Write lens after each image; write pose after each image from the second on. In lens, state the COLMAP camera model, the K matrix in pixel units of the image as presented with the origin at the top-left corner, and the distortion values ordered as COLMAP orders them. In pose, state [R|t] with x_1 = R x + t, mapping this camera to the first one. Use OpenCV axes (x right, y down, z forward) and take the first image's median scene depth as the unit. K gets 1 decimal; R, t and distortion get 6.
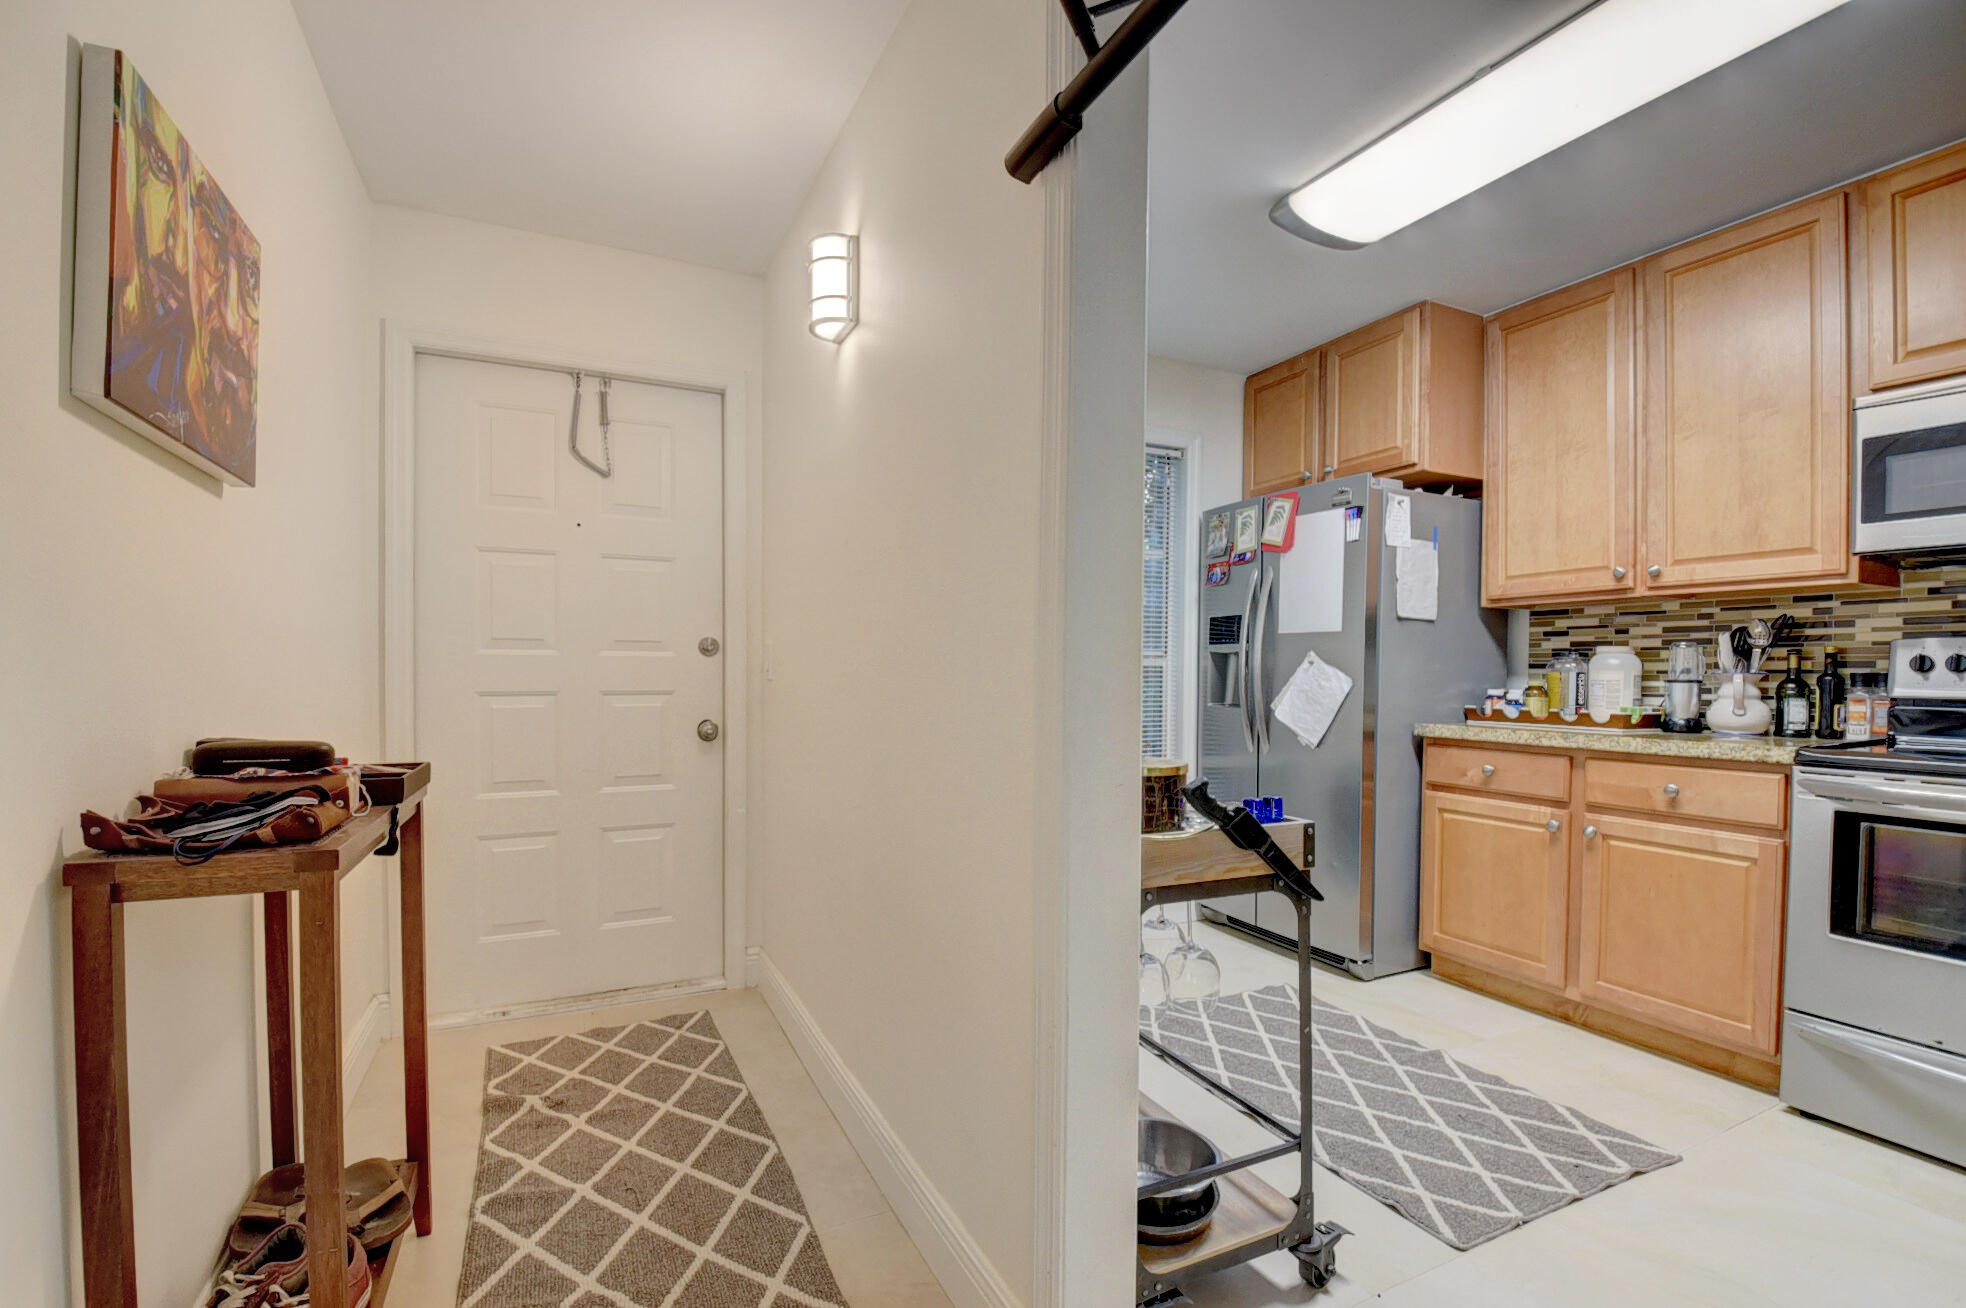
lens RADIAL K [[864.3, 0, 988.7], [0, 864.3, 684.5], [0, 0, 1]] dist [0.001927, -0.019722]
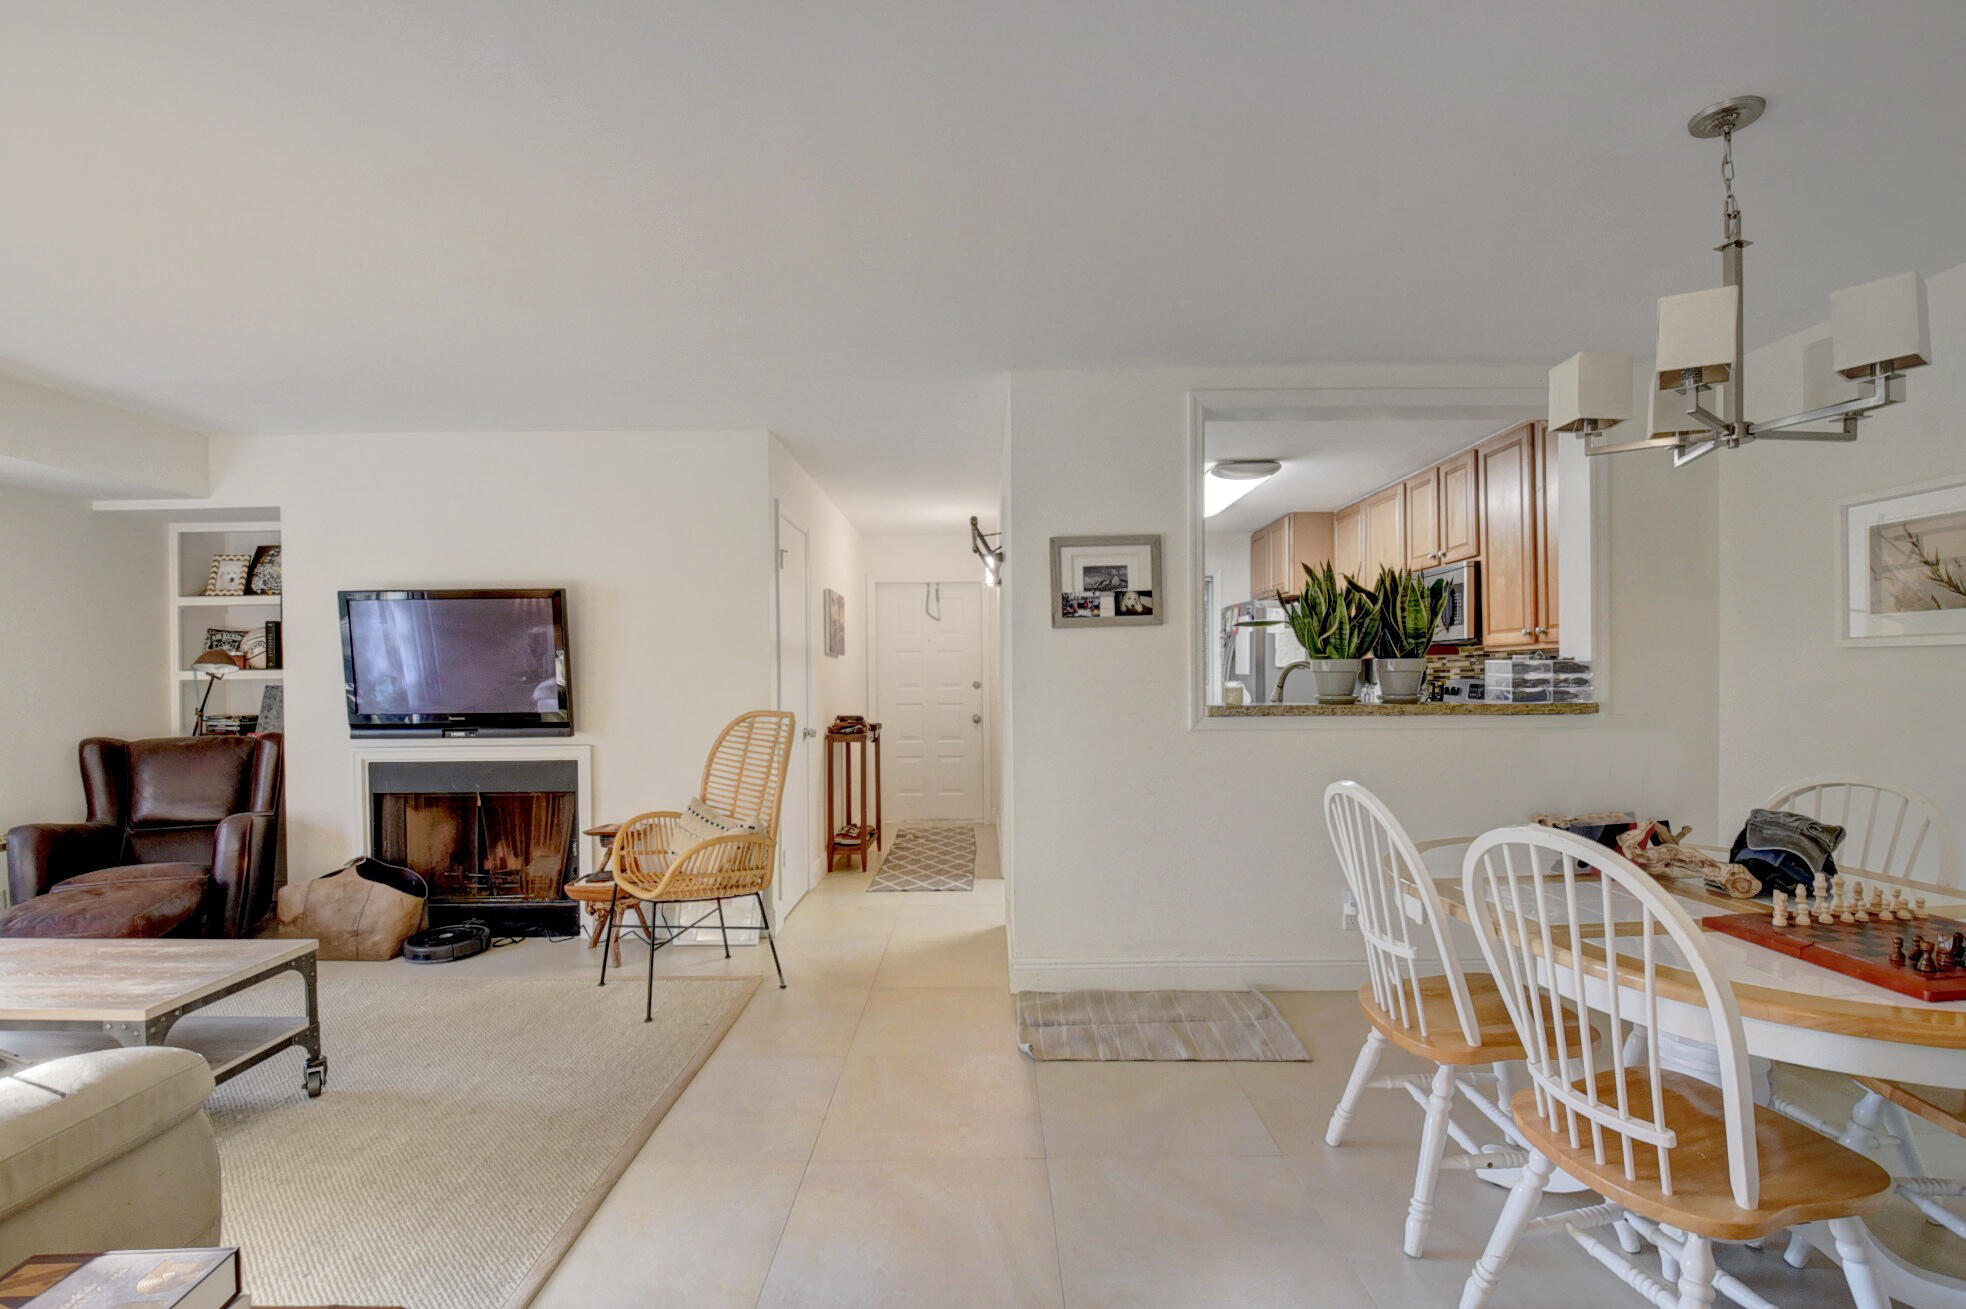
lens RADIAL K [[860.2, 0, 983.7], [0, 860.2, 685.5], [0, 0, 1]] dist [0.007973, -0.019425]
pose [[0.899071, -0.009094, -0.437708, 0.824371], [0.006448, 0.999951, -0.007530, -0.024612], [0.437755, 0.003947, 0.899086, -1.287684]]
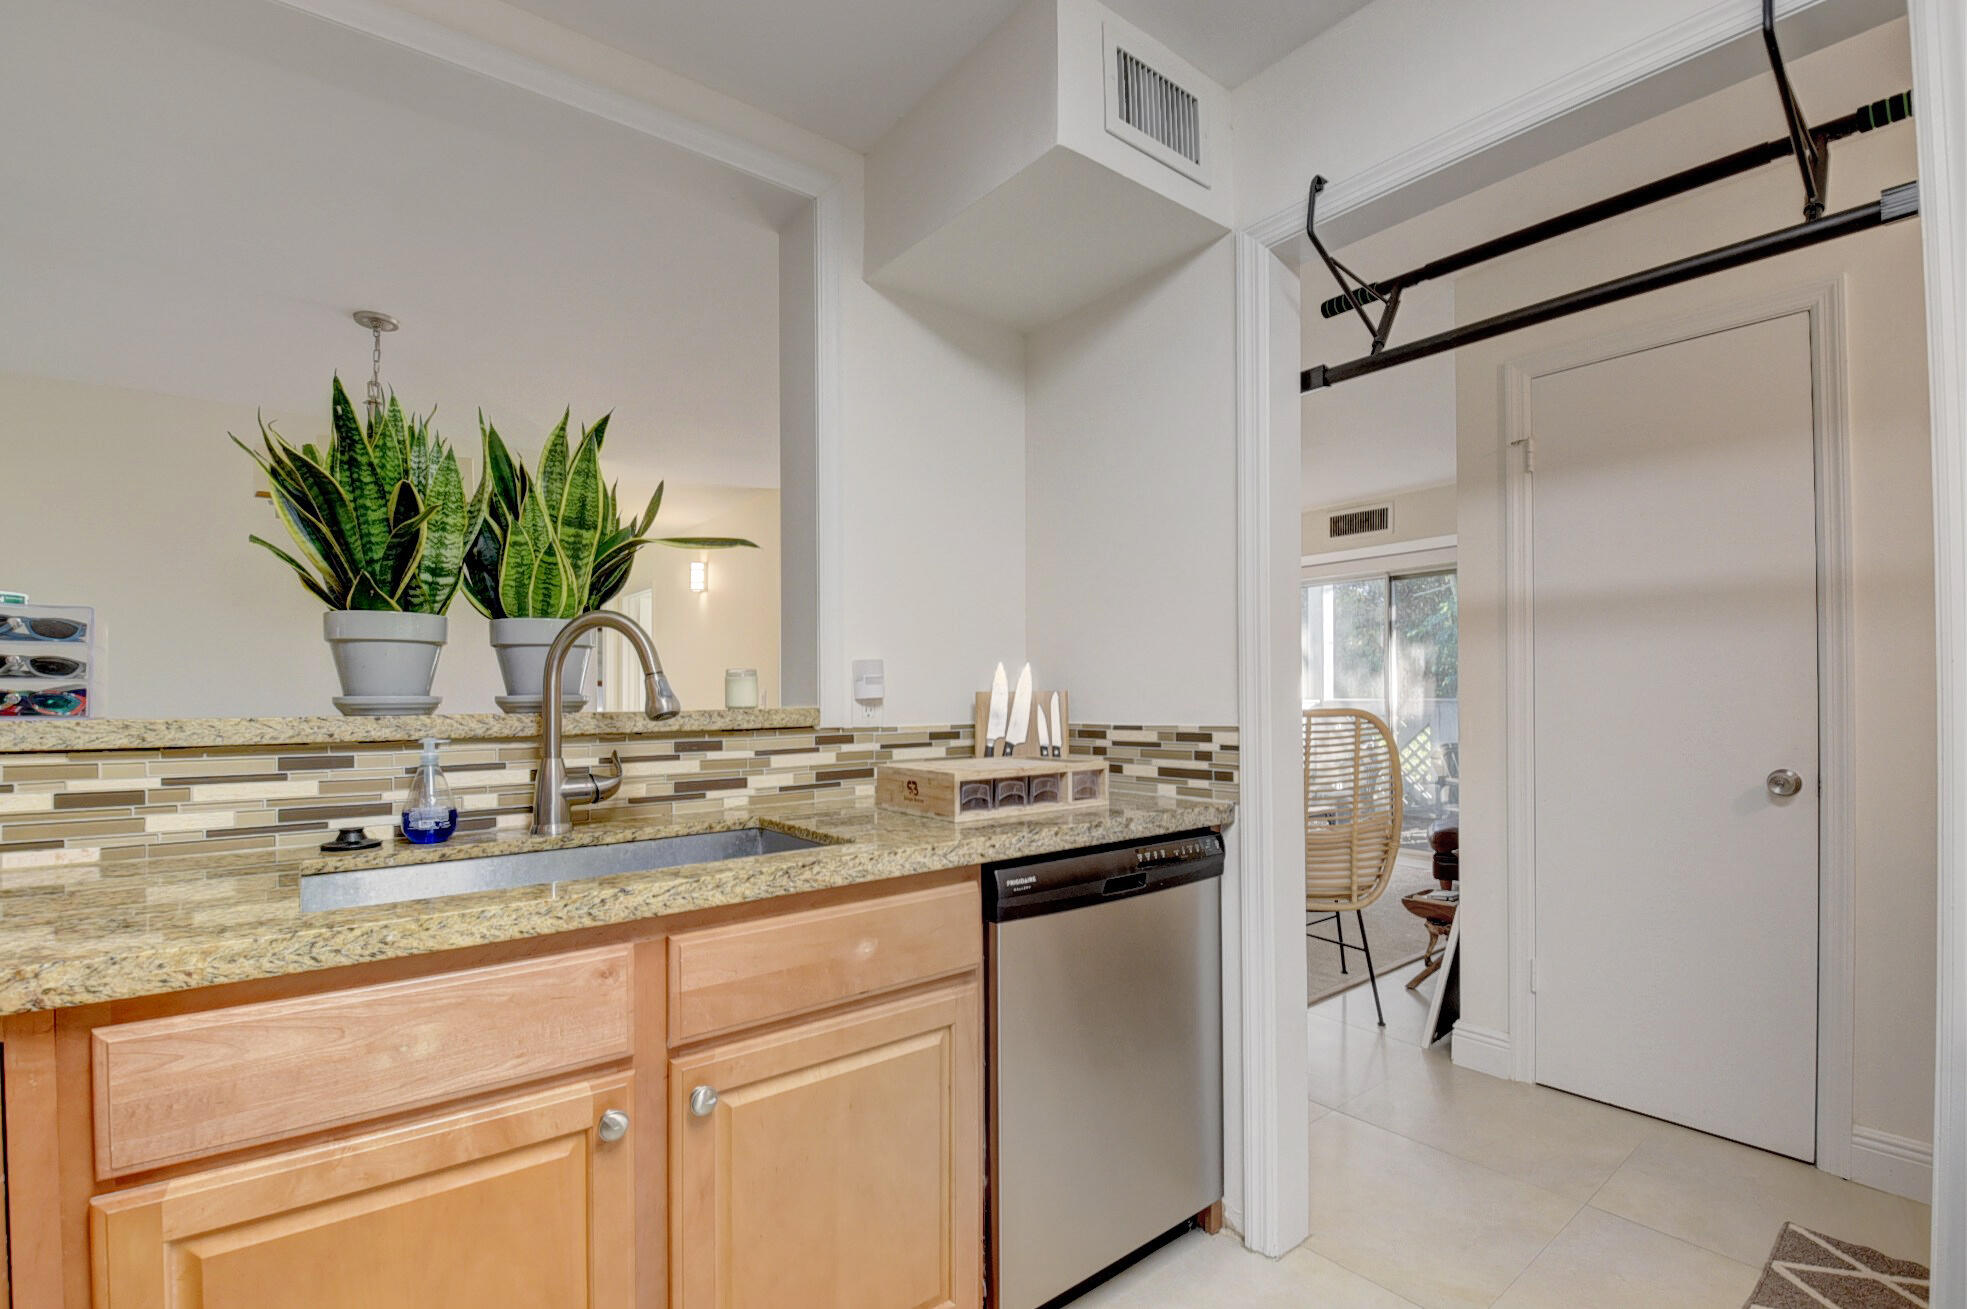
lens RADIAL K [[864.5, 0, 987.8], [0, 864.5, 683.2], [0, 0, 1]] dist [0.019723, -0.027987]
pose [[-0.974643, -0.004988, -0.223712, 0.568192], [-0.005414, 0.999985, 0.001294, -0.027091], [0.223702, 0.002473, -0.974655, 0.713756]]
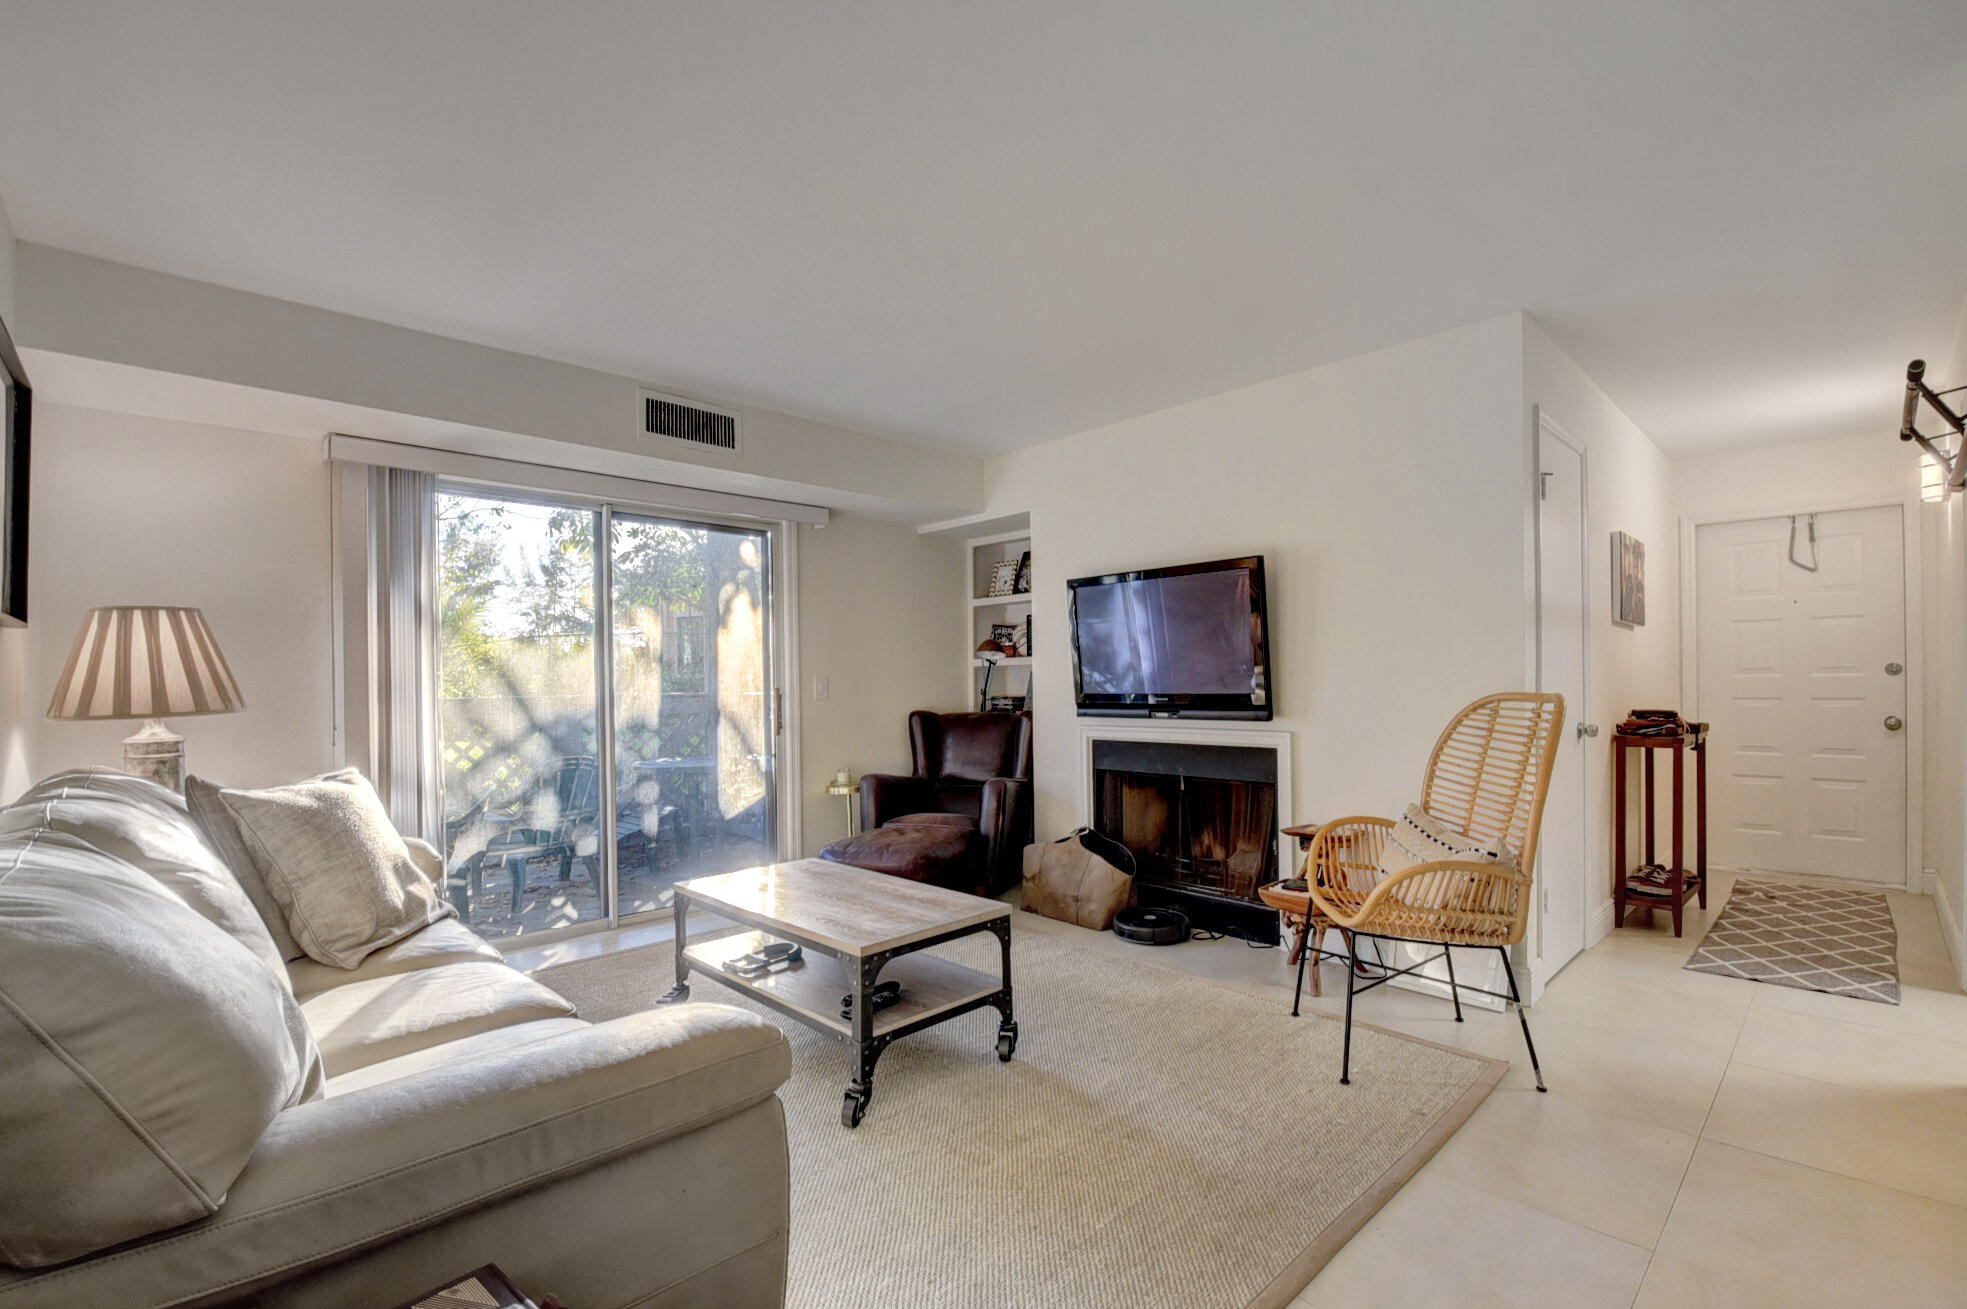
lens RADIAL K [[860.7, 0, 984.2], [0, 860.7, 685.5], [0, 0, 1]] dist [0.007973, -0.019425]
pose [[0.306979, -0.007078, -0.951690, 0.664846], [-0.003856, 0.999955, -0.008681, 0.004899], [0.951708, 0.006334, 0.306938, -1.093085]]
